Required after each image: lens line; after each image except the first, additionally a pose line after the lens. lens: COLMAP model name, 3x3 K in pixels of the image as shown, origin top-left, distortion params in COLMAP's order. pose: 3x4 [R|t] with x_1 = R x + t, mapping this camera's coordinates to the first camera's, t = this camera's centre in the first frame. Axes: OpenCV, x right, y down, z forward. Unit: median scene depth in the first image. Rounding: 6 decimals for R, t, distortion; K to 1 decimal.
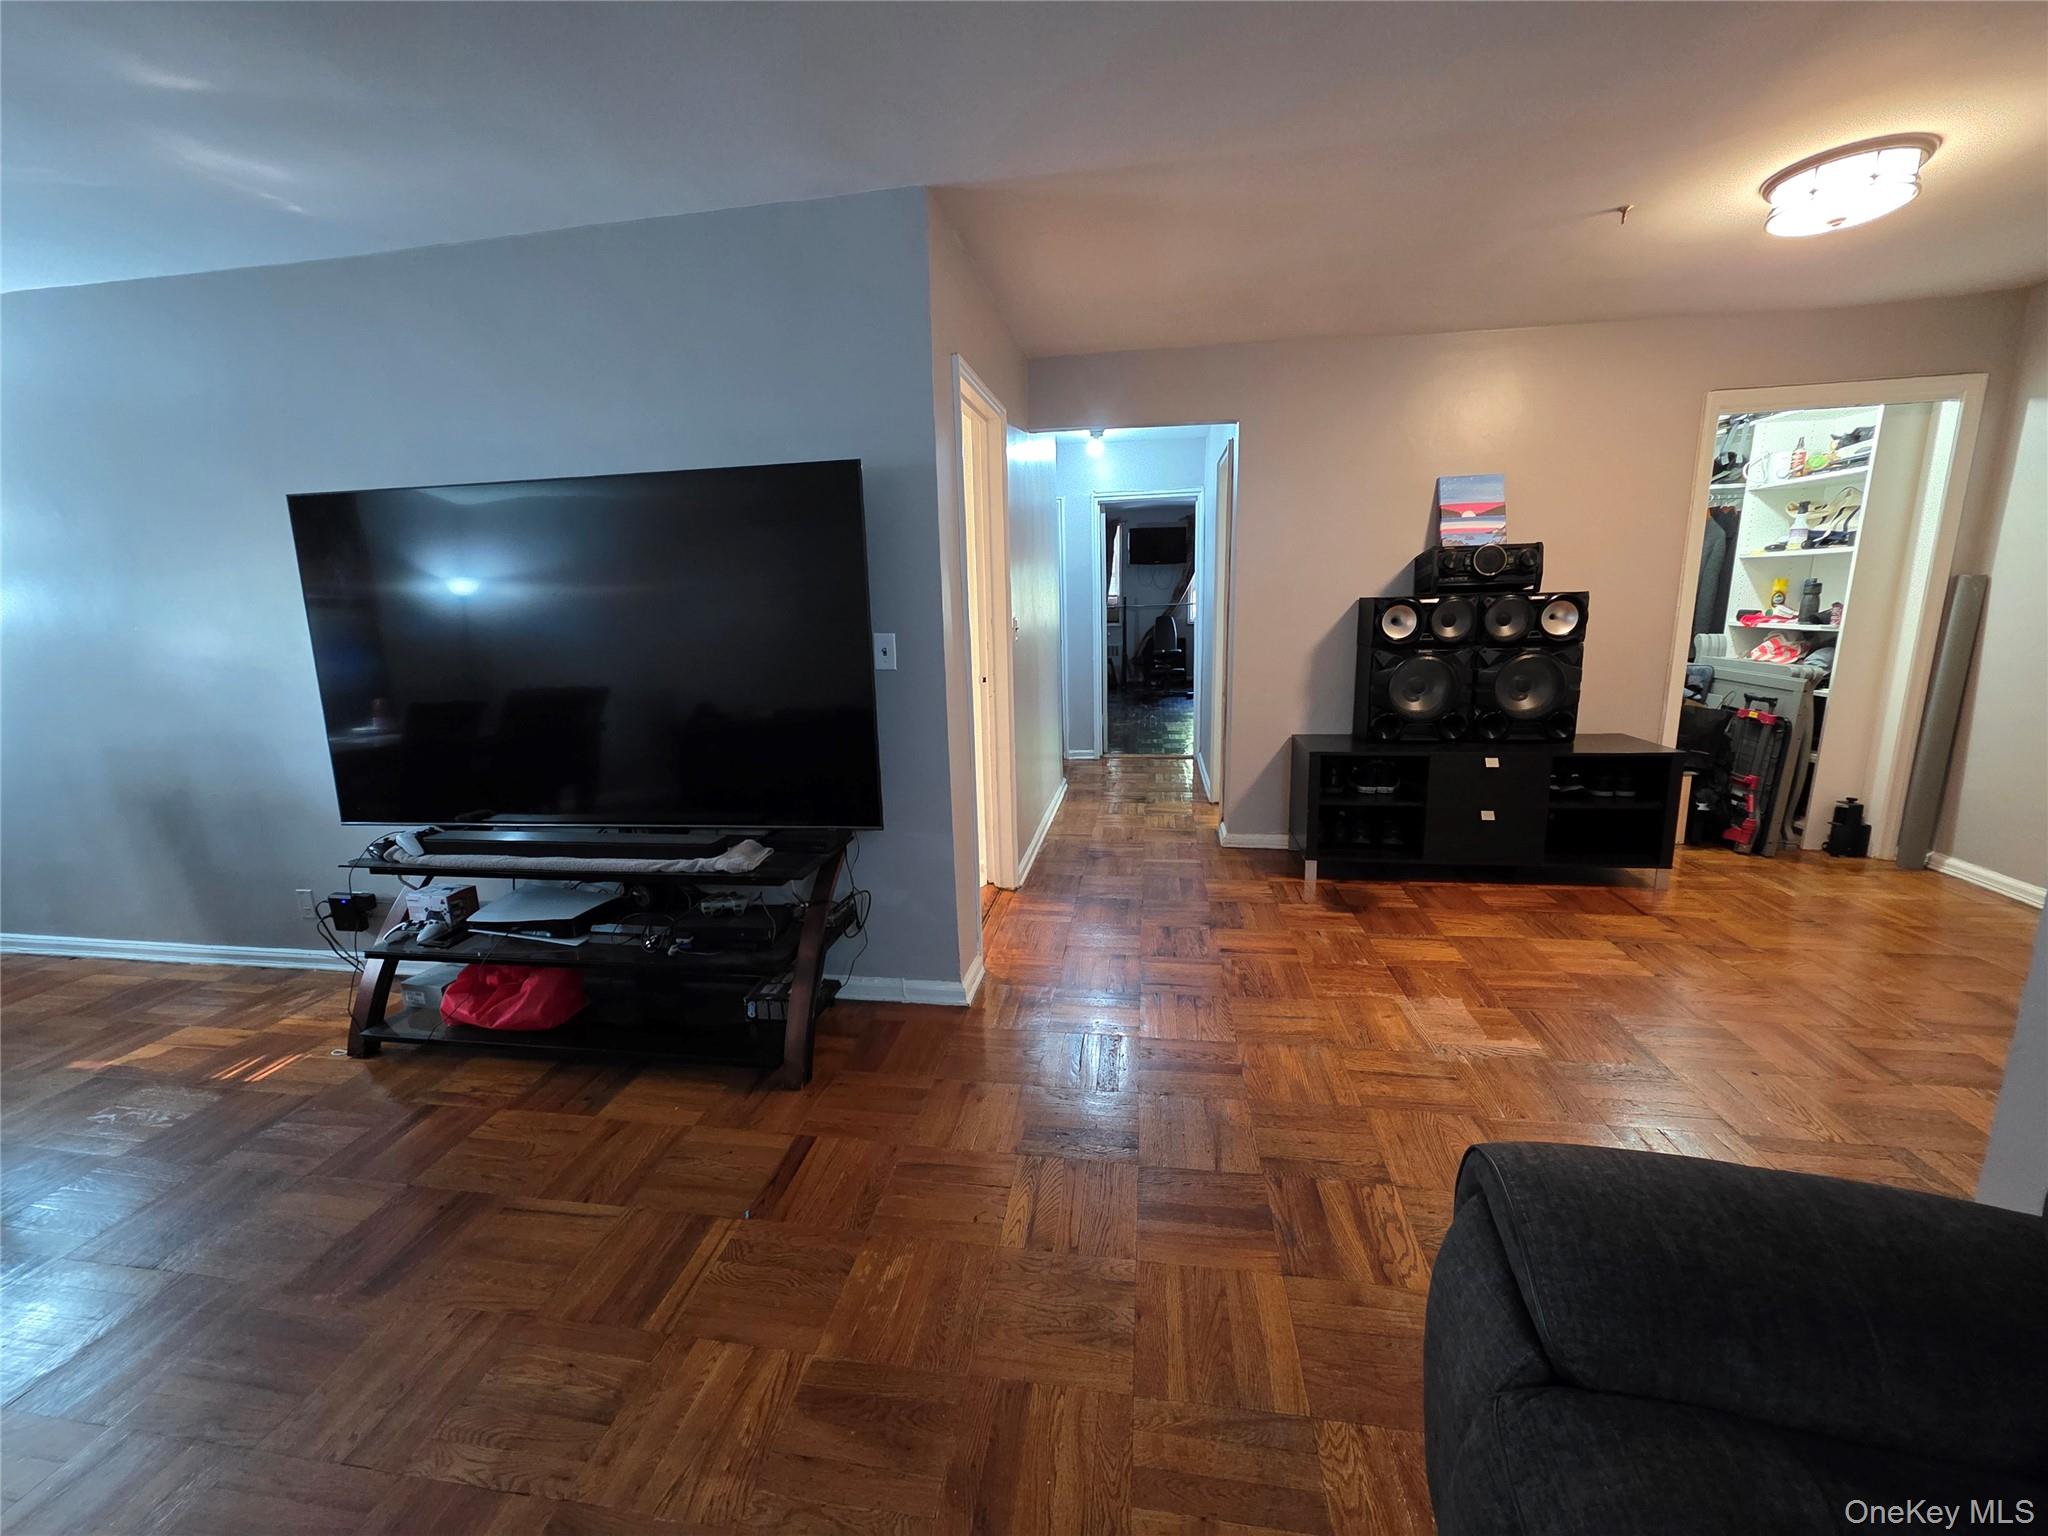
lens RADIAL K [[822.4, 0, 1015.3], [0, 822.4, 759.8], [0, 0, 1]] dist [0.002746, -0.000503]
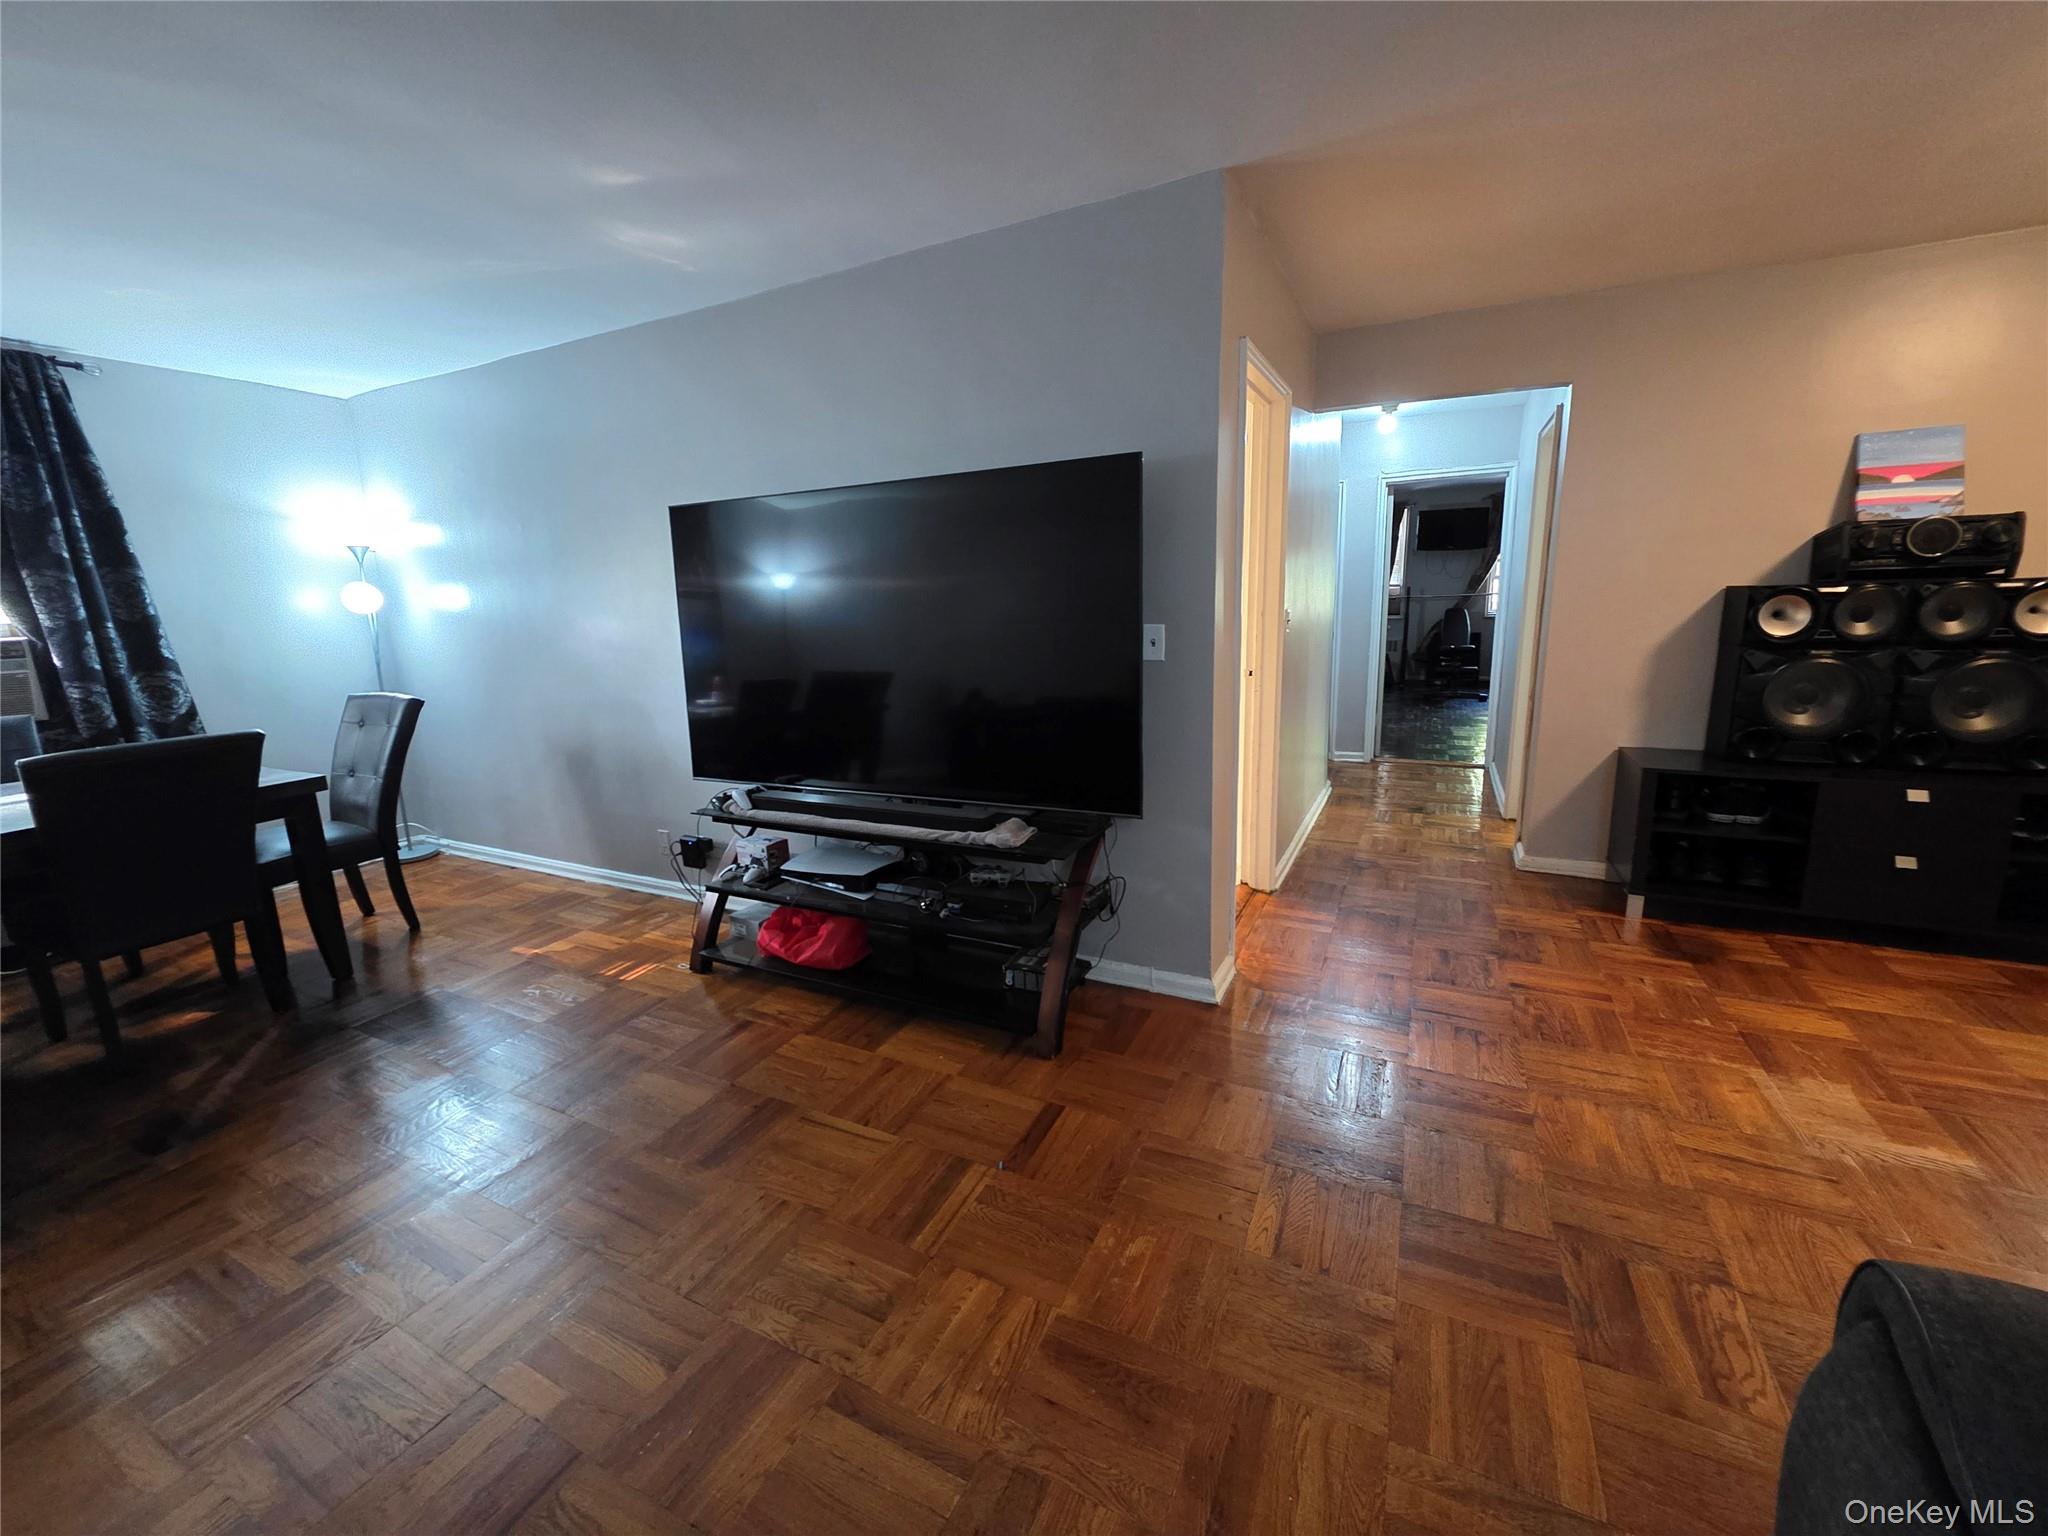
lens RADIAL K [[822.4, 0, 1013.0], [0, 822.4, 760.1], [0, 0, 1]] dist [0.002746, -0.000503]
pose [[0.952647, 0.057807, -0.298532, -0.015335], [-0.054654, 0.998326, 0.018907, 0.002643], [0.299125, -0.001696, 0.954212, -0.012480]]
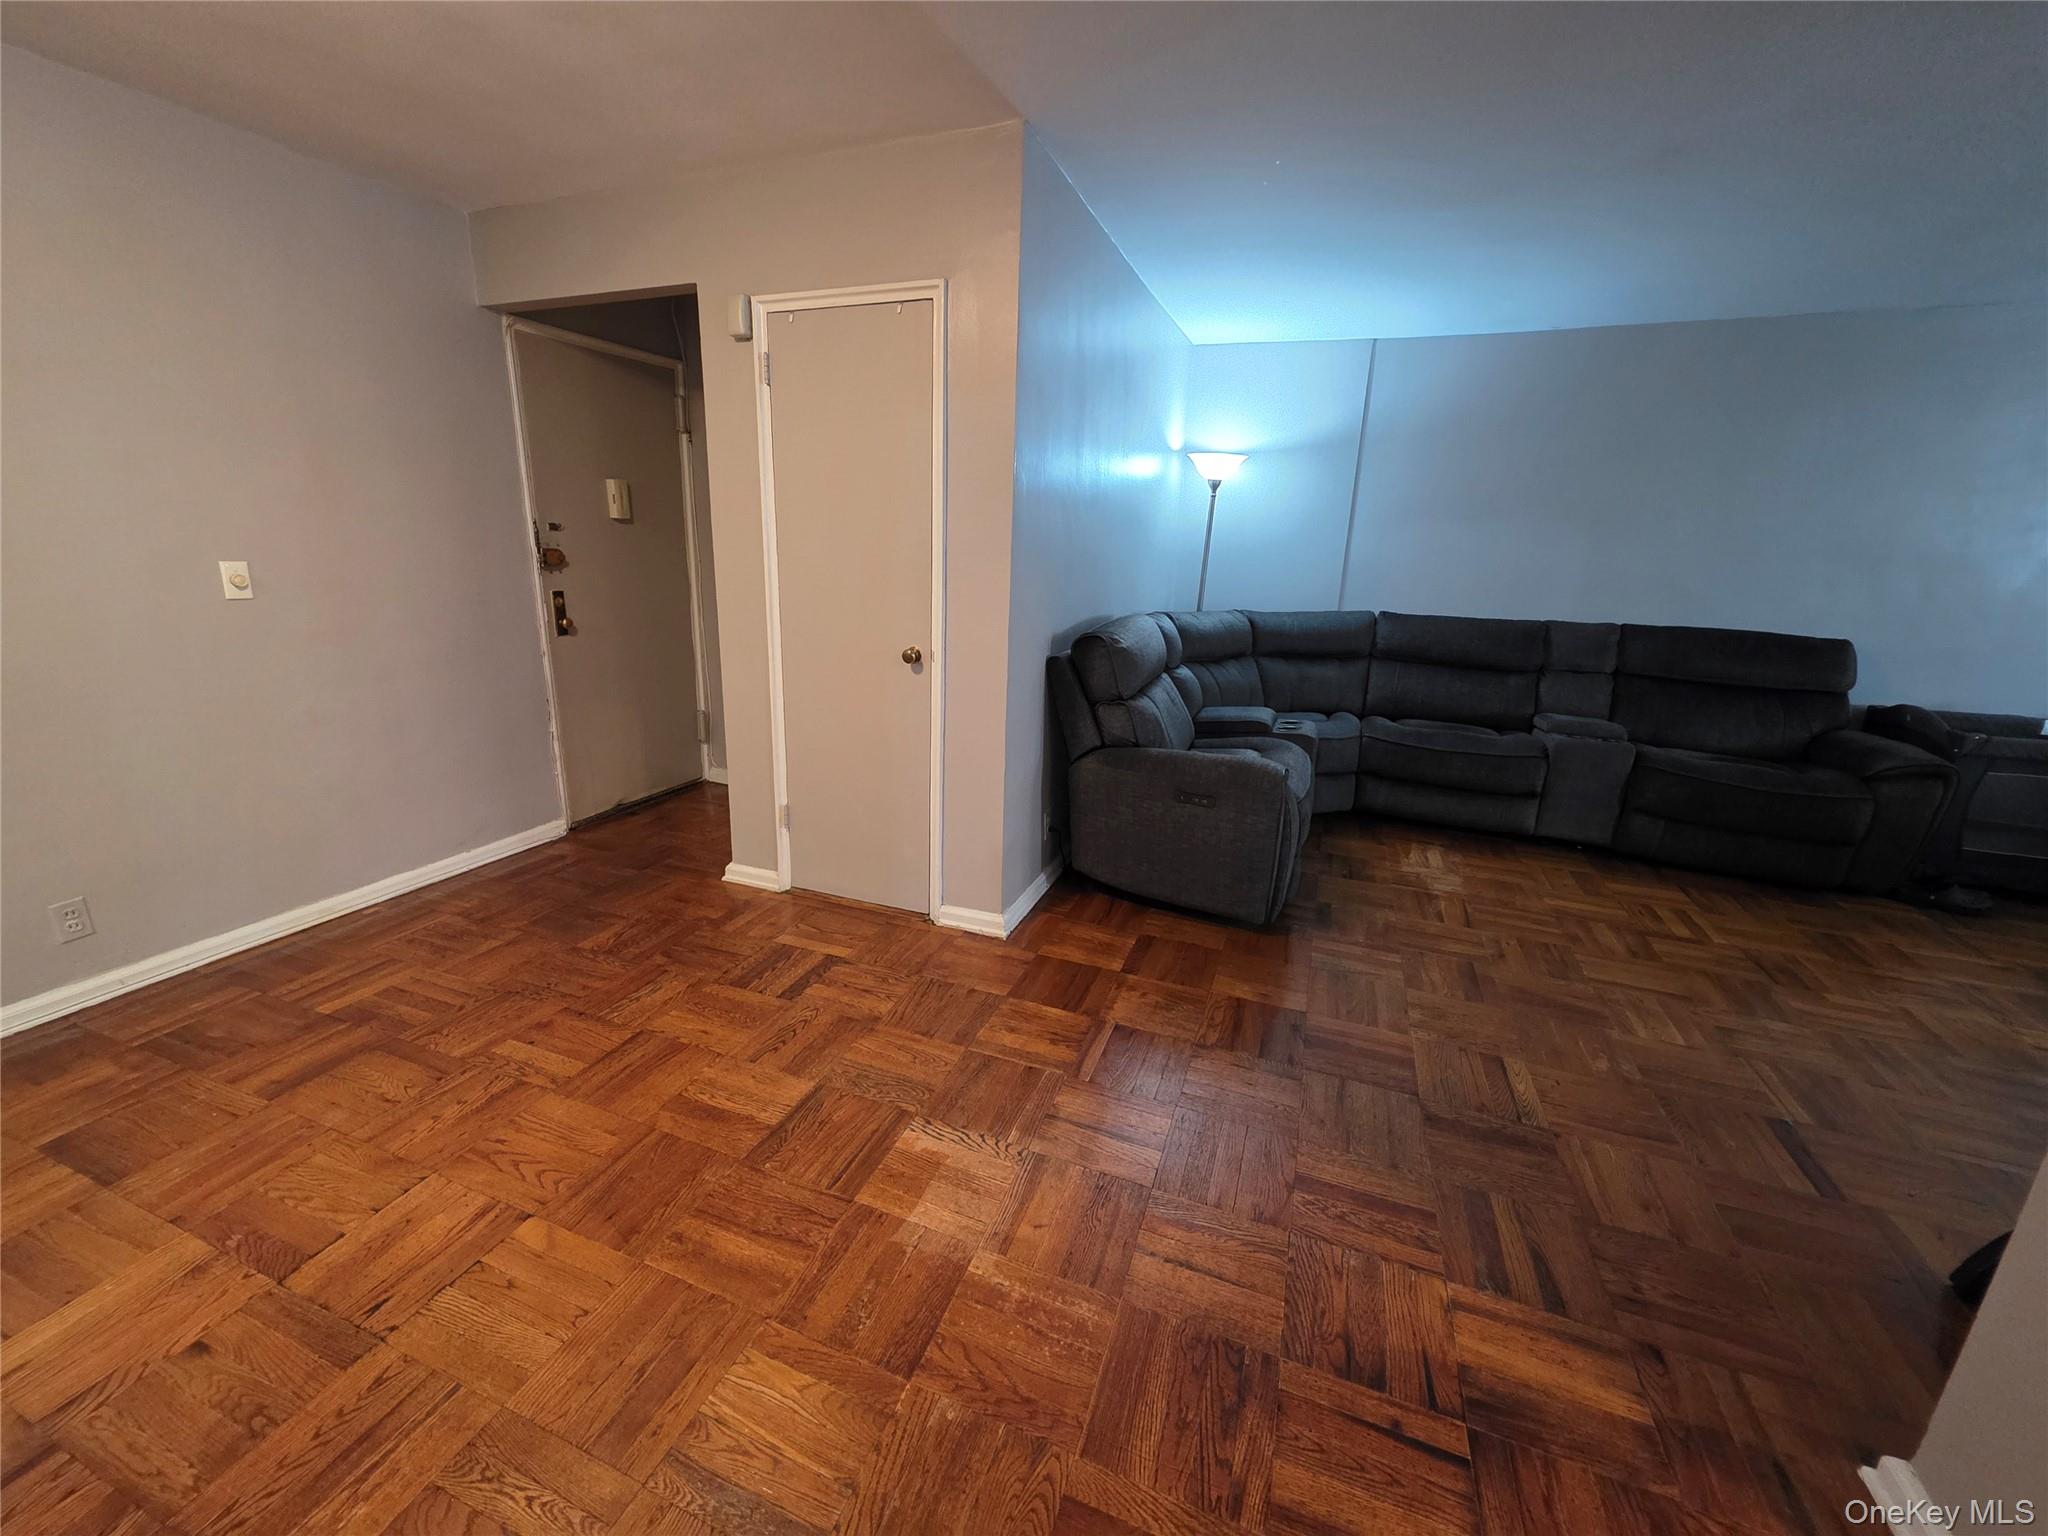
lens RADIAL K [[822.4, 0, 1017.0], [0, 822.4, 765.6], [0, 0, 1]] dist [0.002746, -0.000503]
pose [[-0.978700, -0.058722, 0.196716, 0.371882], [0.037479, 0.891008, 0.452438, -0.311292], [-0.201844, 0.450174, -0.869829, 1.436811]]
